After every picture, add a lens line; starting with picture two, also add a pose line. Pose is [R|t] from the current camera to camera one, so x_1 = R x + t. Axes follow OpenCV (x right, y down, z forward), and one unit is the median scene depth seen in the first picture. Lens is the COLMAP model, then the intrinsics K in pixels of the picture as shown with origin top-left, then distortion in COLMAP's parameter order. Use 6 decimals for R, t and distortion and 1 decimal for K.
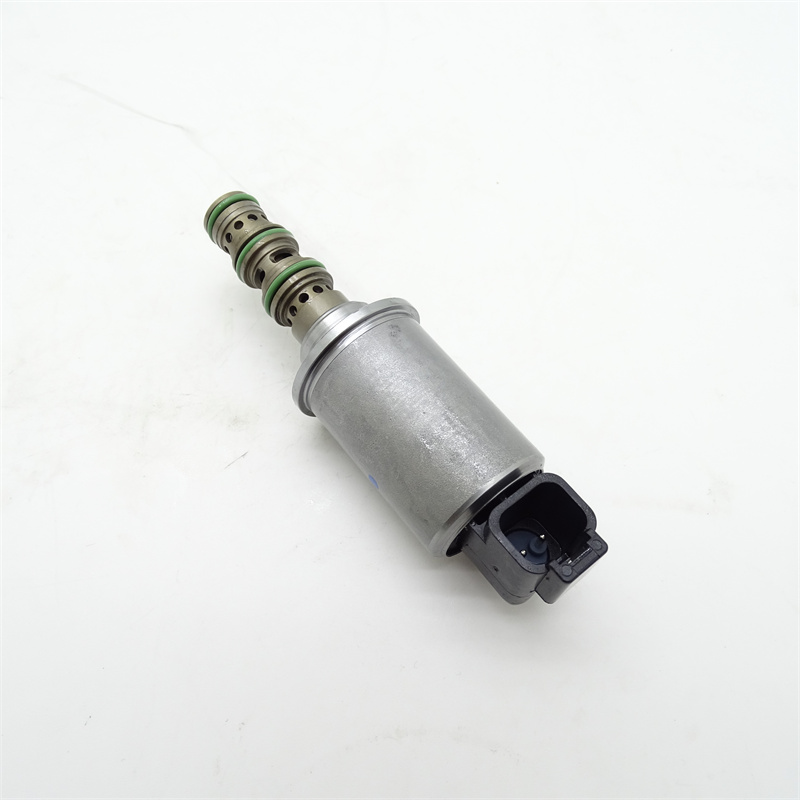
lens RADIAL K [[754.7, 0, 402.6], [0, 754.7, 400.8], [0, 0, 1]] dist [0.030408, 0.000000]
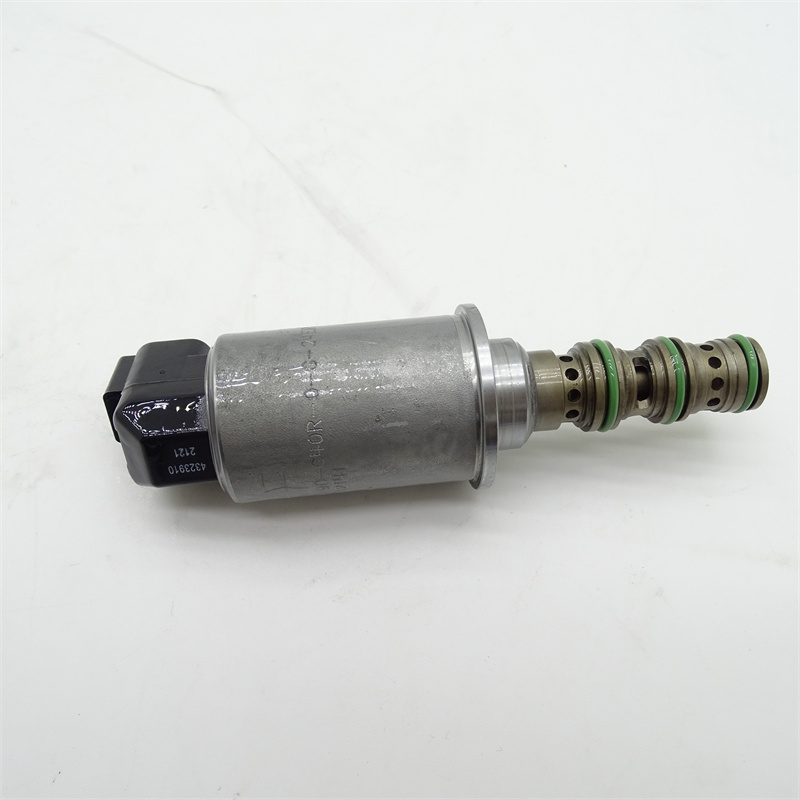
lens RADIAL K [[754.7, 0, 400.7], [0, 754.7, 399.2], [0, 0, 1]] dist [0.030408, 0.000000]
pose [[0.997647, 0.053717, -0.042610, -0.015952], [-0.053205, 0.998498, 0.013072, -0.024528], [0.043248, -0.010774, 0.999006, 0.145771]]
